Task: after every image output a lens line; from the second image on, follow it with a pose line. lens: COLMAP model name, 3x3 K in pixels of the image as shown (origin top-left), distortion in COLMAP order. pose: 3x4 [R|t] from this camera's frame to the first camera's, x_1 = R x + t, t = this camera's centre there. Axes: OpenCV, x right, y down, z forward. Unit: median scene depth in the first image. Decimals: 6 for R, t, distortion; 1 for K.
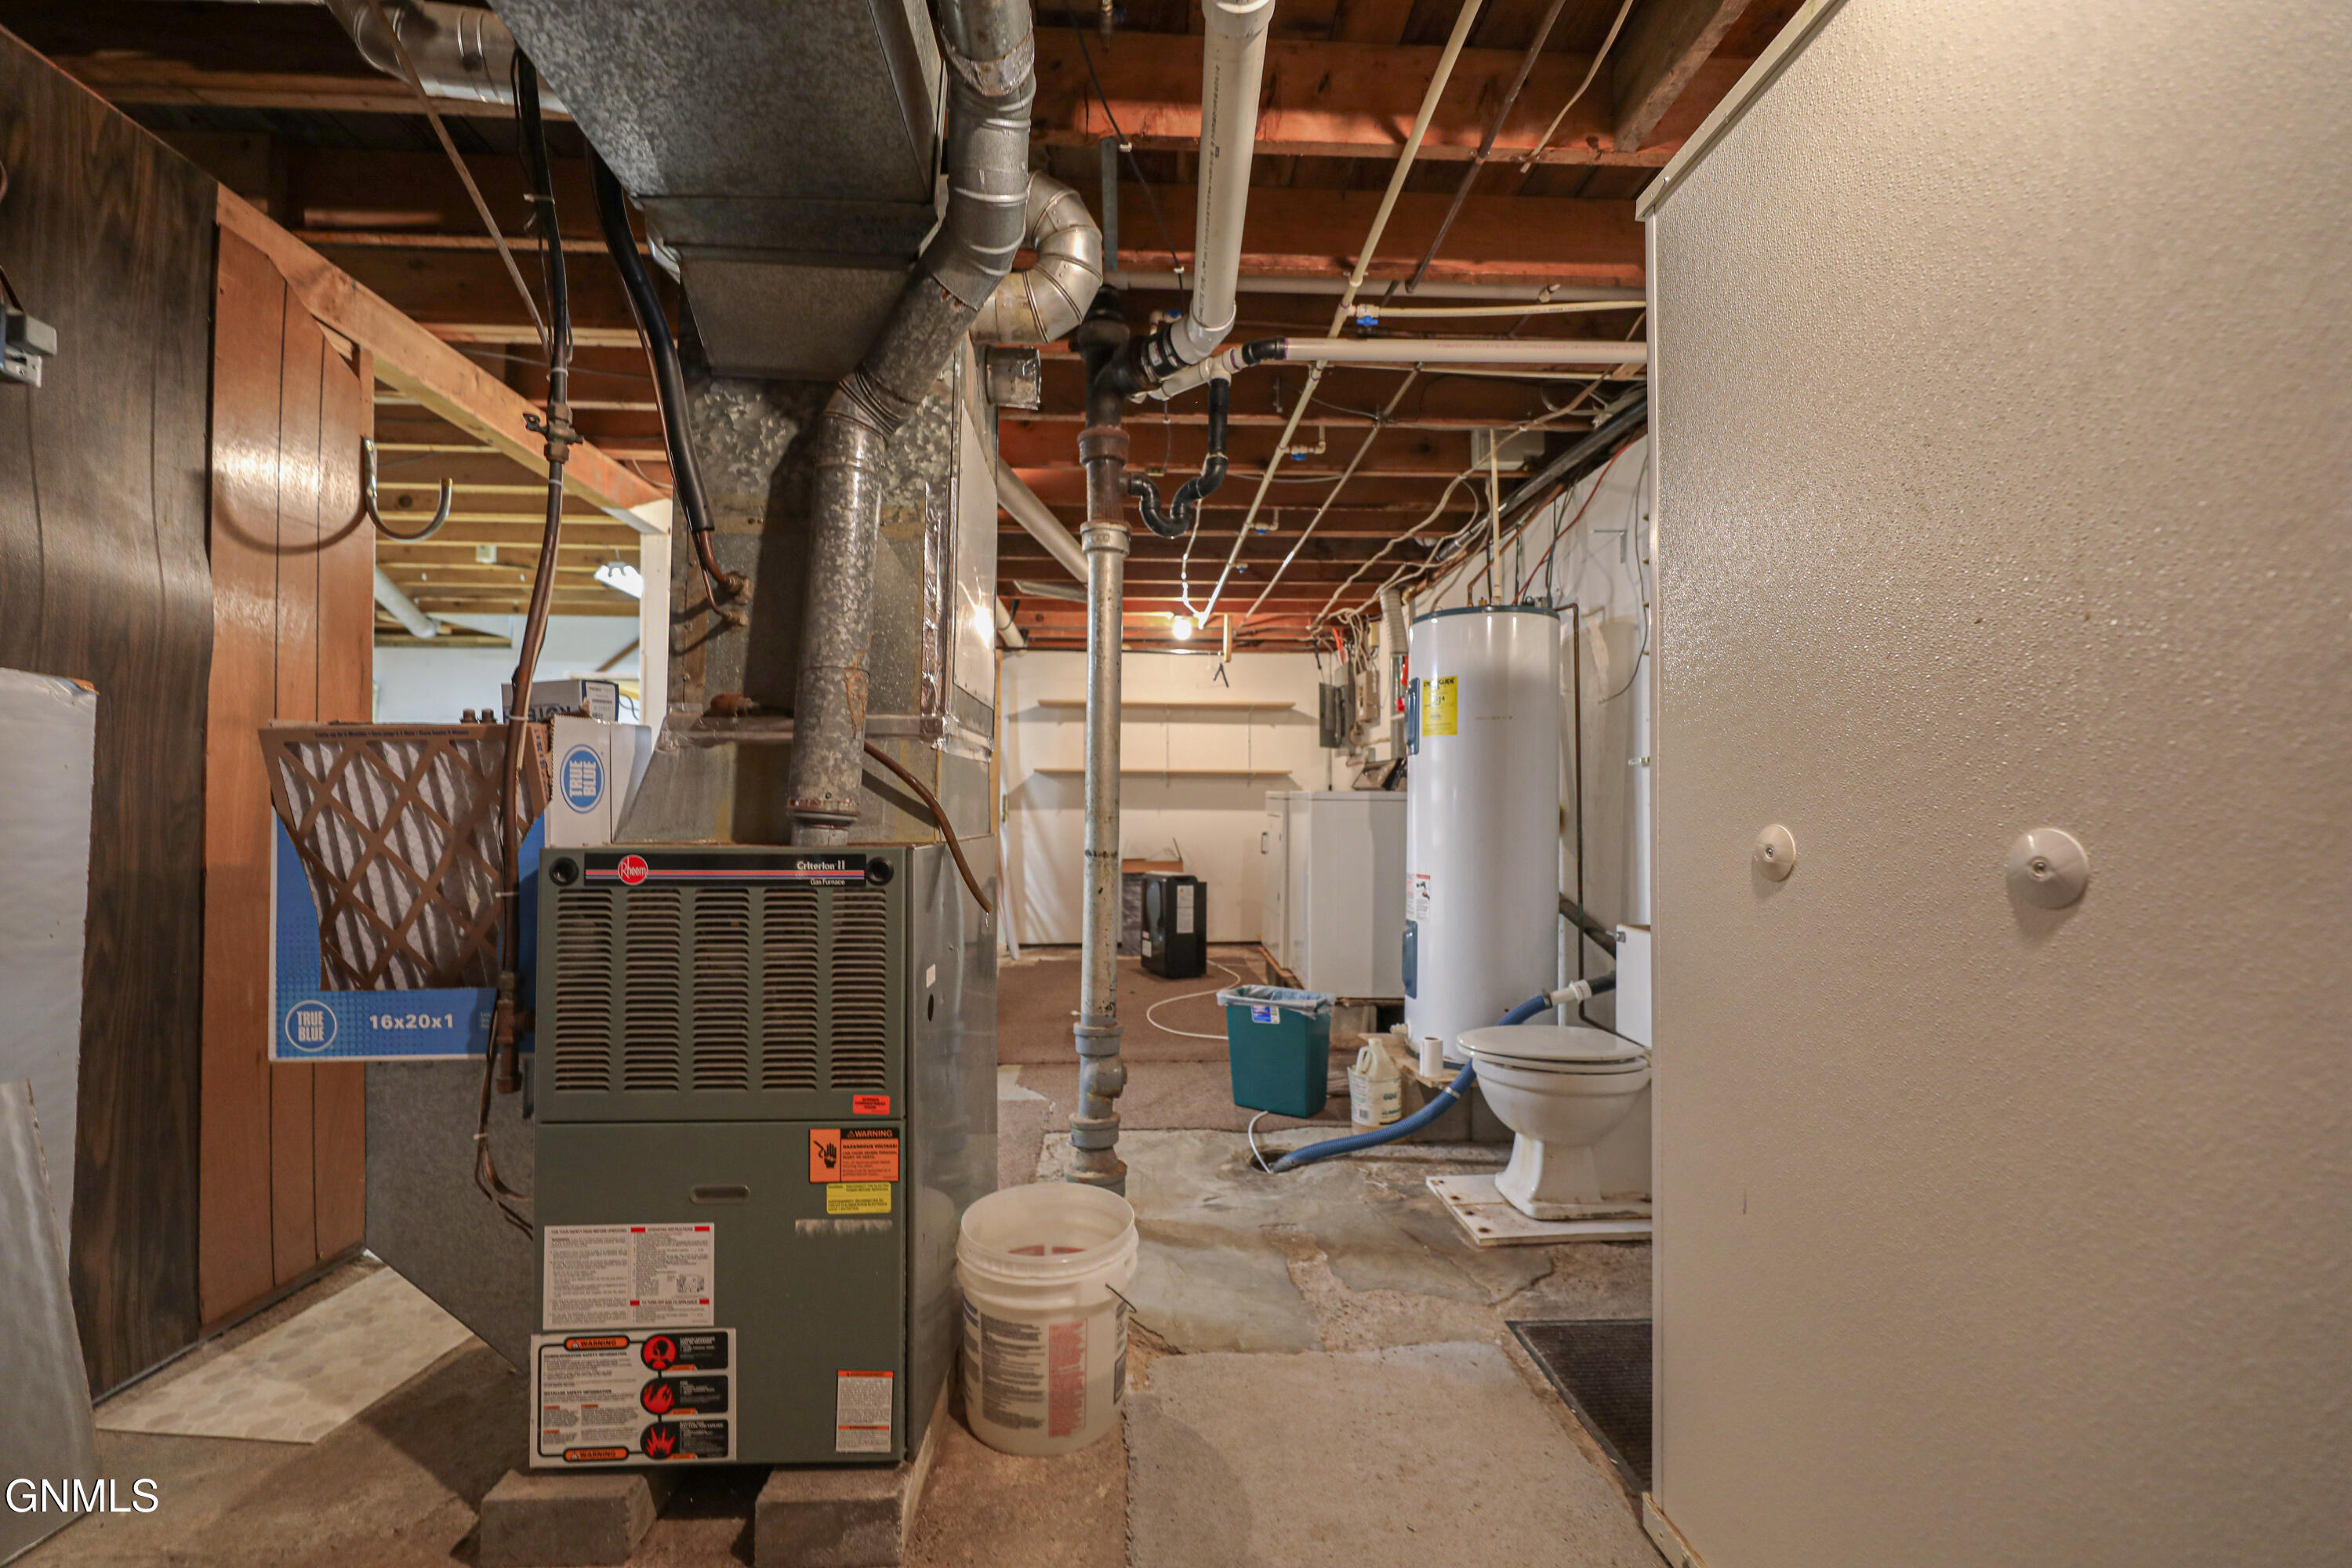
lens RADIAL K [[938.2, 0, 1173.4], [0, 938.2, 789.8], [0, 0, 1]] dist [-0.001057, -0.003531]
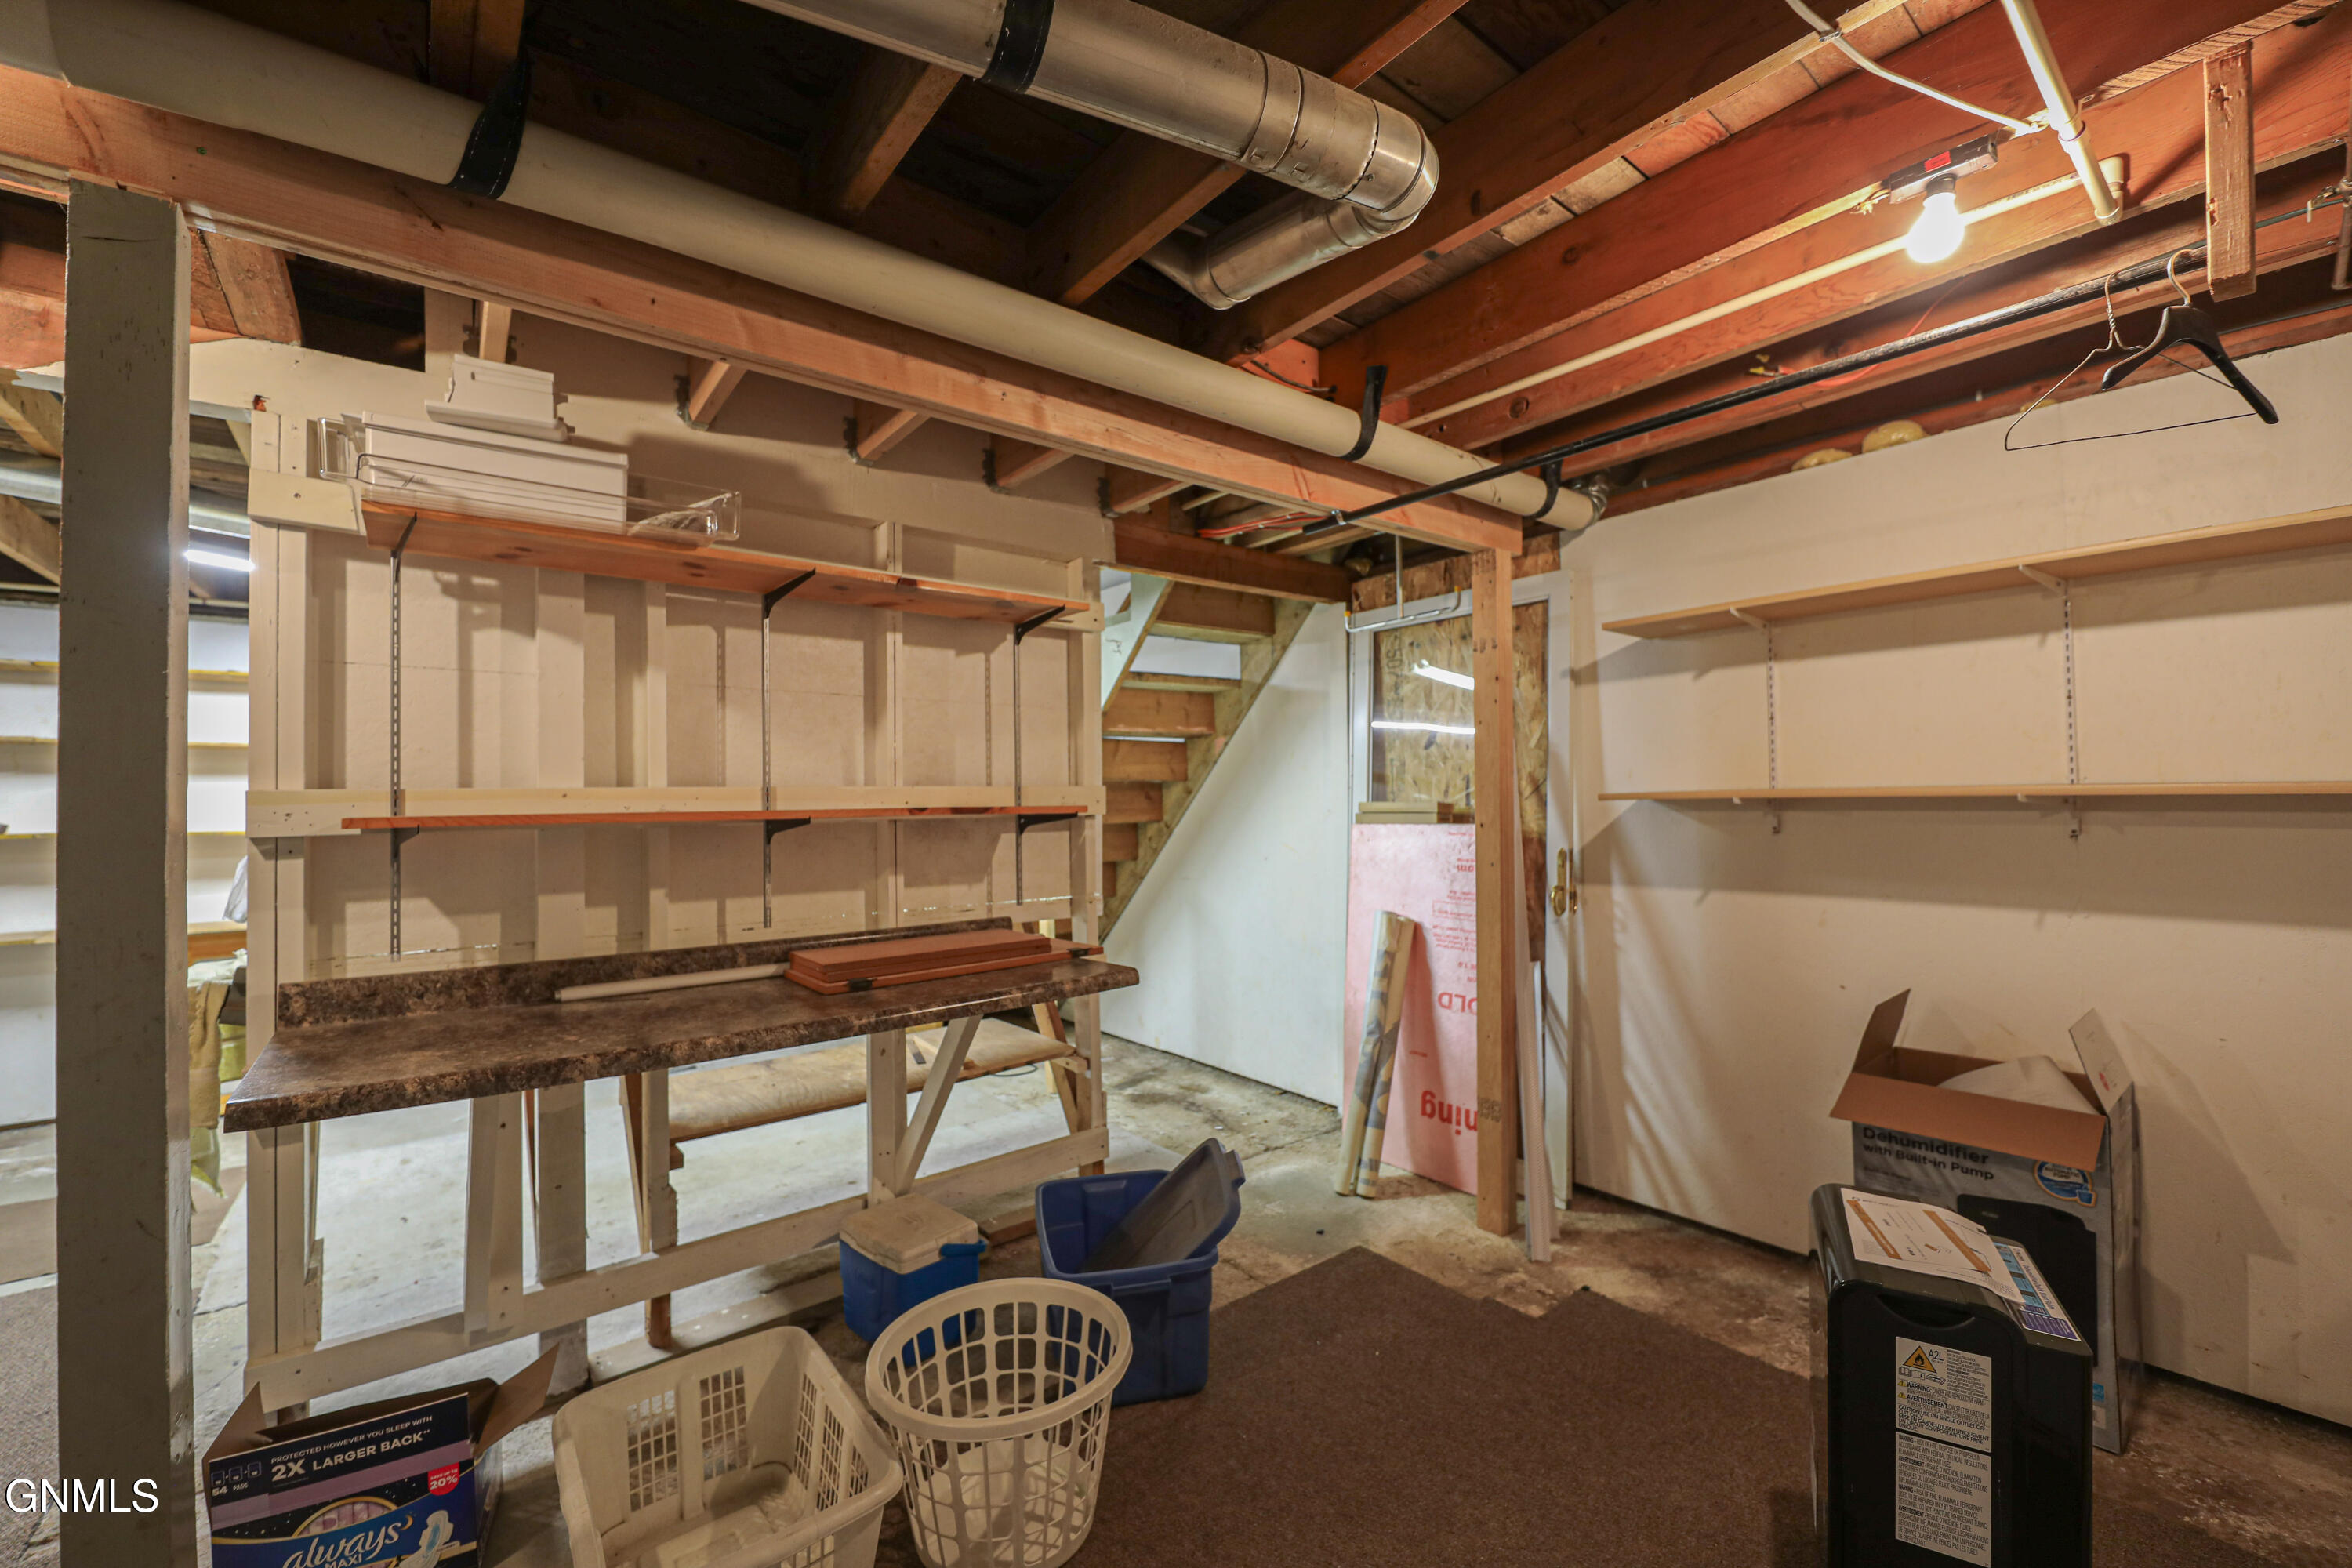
lens RADIAL K [[938.2, 0, 1173.4], [0, 938.2, 789.8], [0, 0, 1]] dist [-0.001057, -0.003531]
pose [[0.579365, -0.019148, -0.814843, 0.073784], [0.033800, 0.999428, 0.000546, -0.029462], [0.814367, -0.027858, 0.579681, 0.588347]]
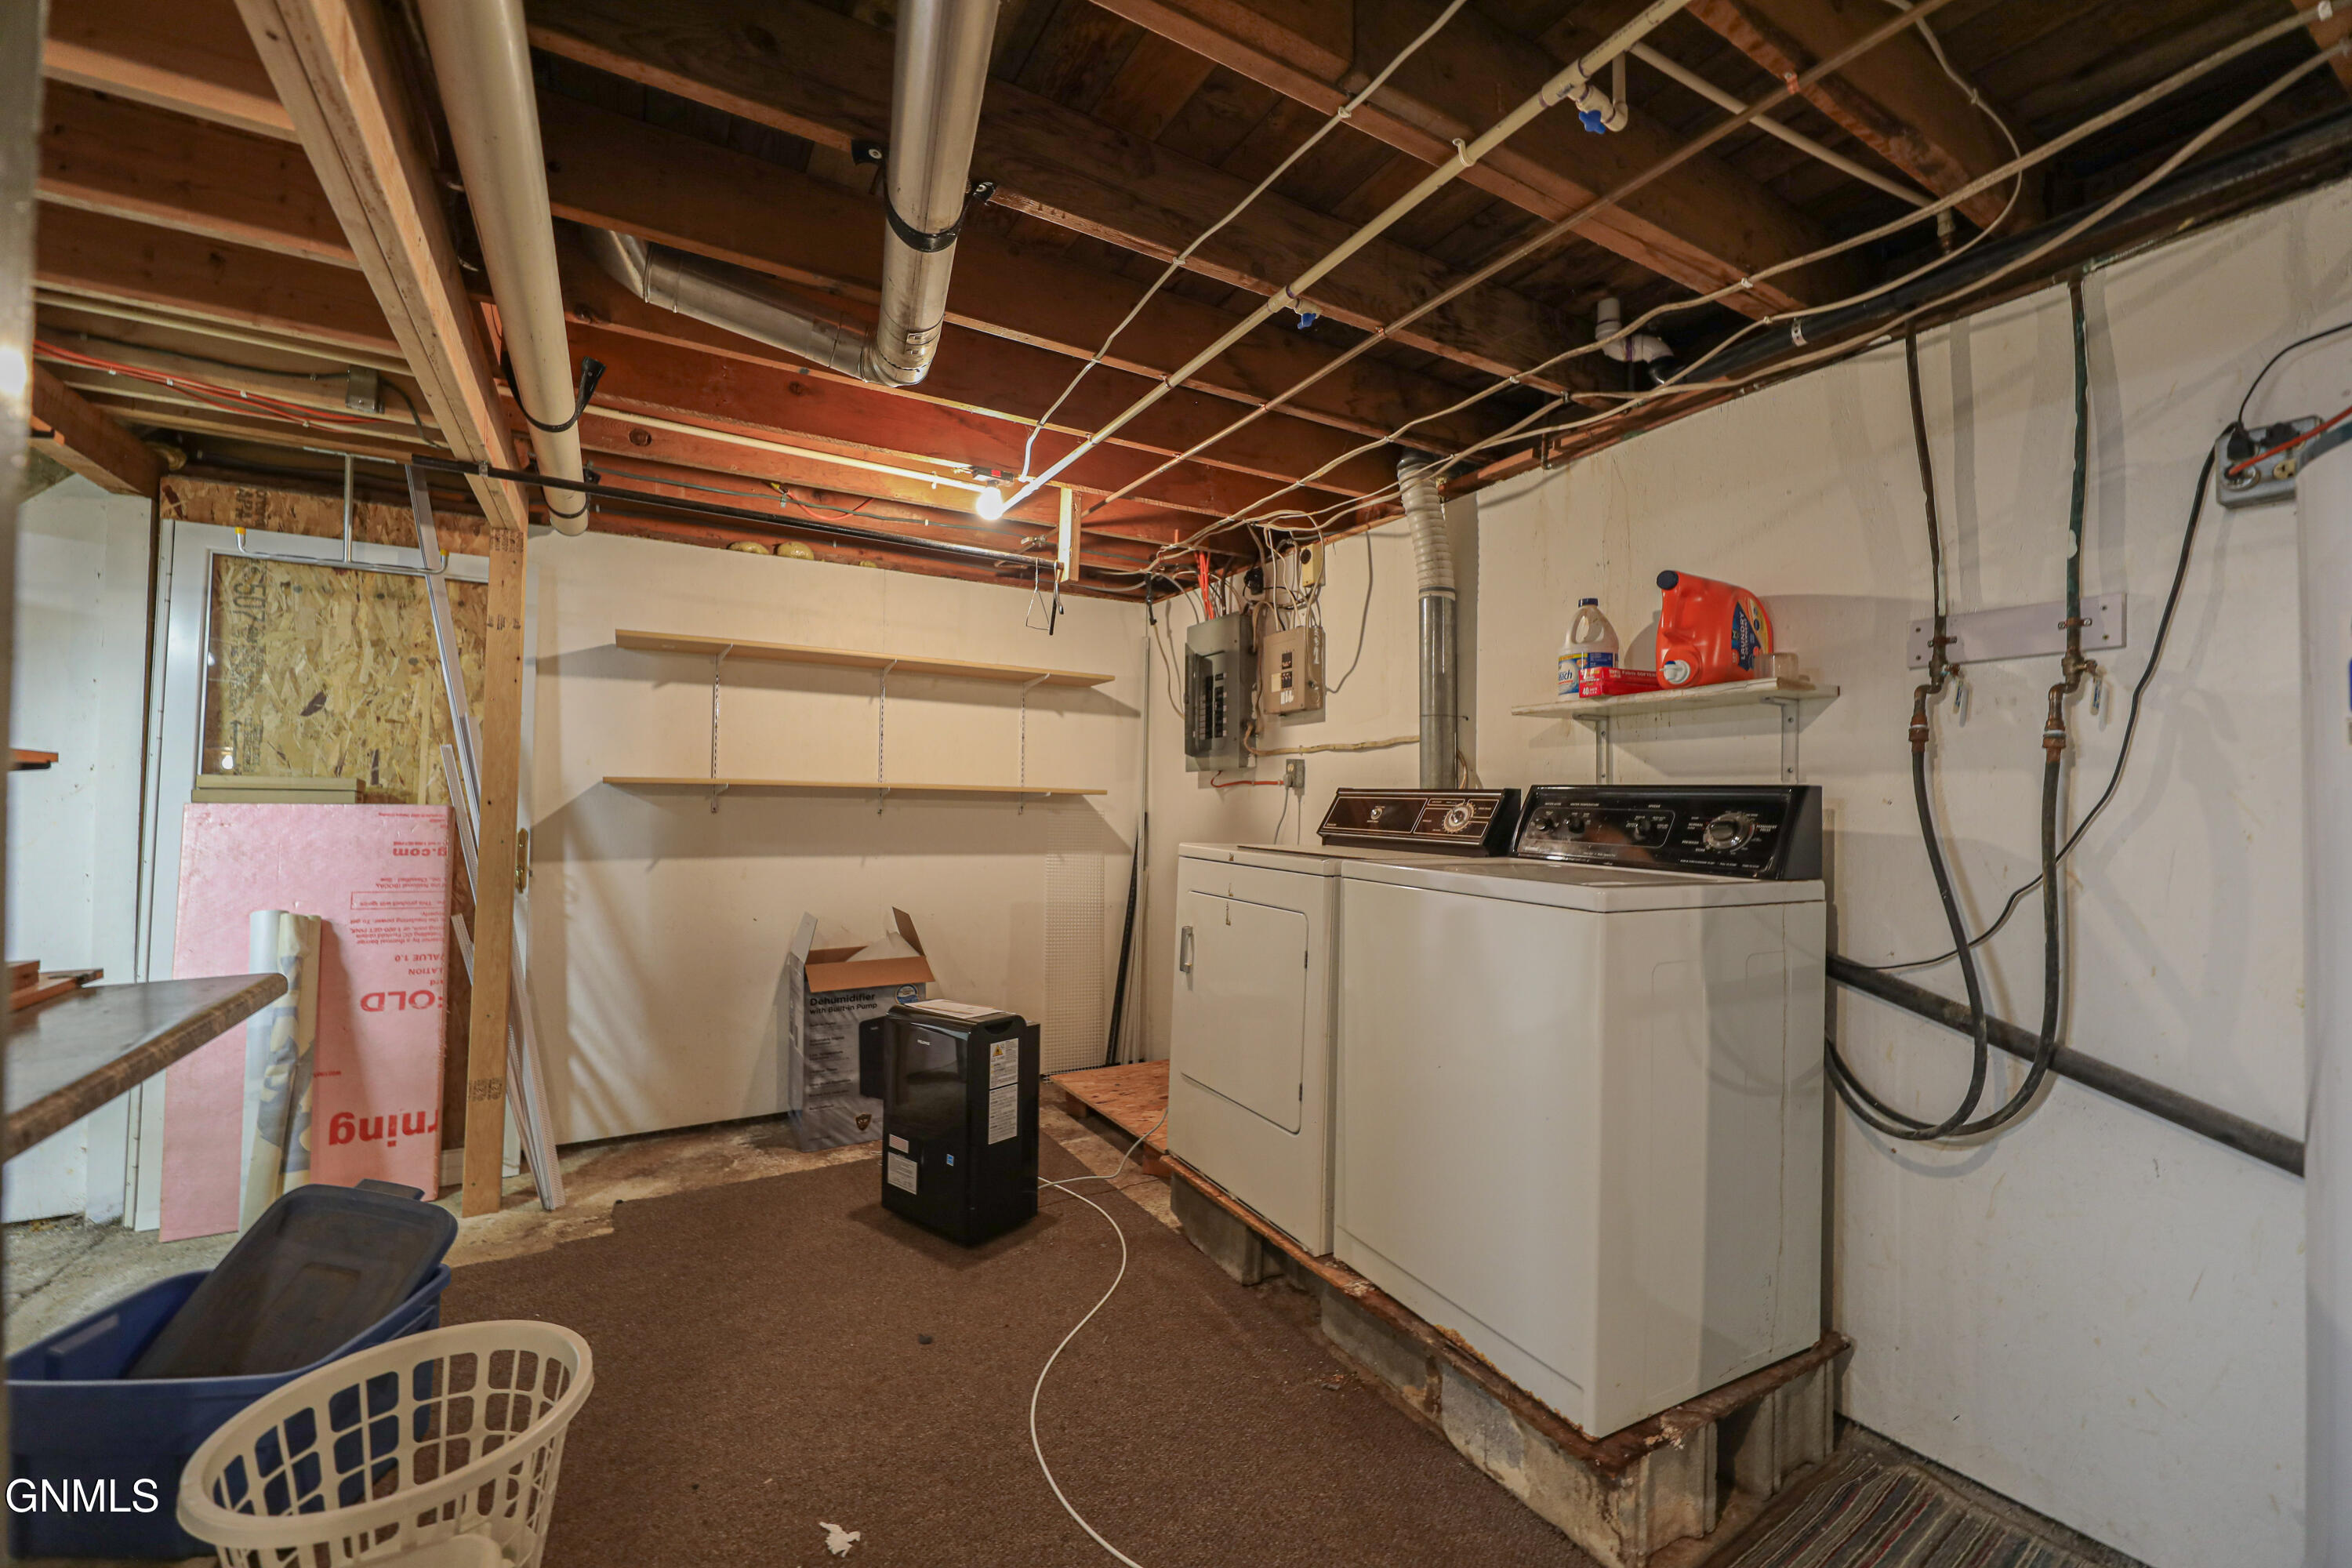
lens RADIAL K [[938.2, 0, 1173.4], [0, 938.2, 789.8], [0, 0, 1]] dist [-0.001057, -0.003531]
pose [[0.888866, 0.018237, 0.457804, -0.105632], [-0.019461, 0.999809, -0.002044, -0.019682], [-0.457754, -0.007092, 0.889051, 0.439209]]
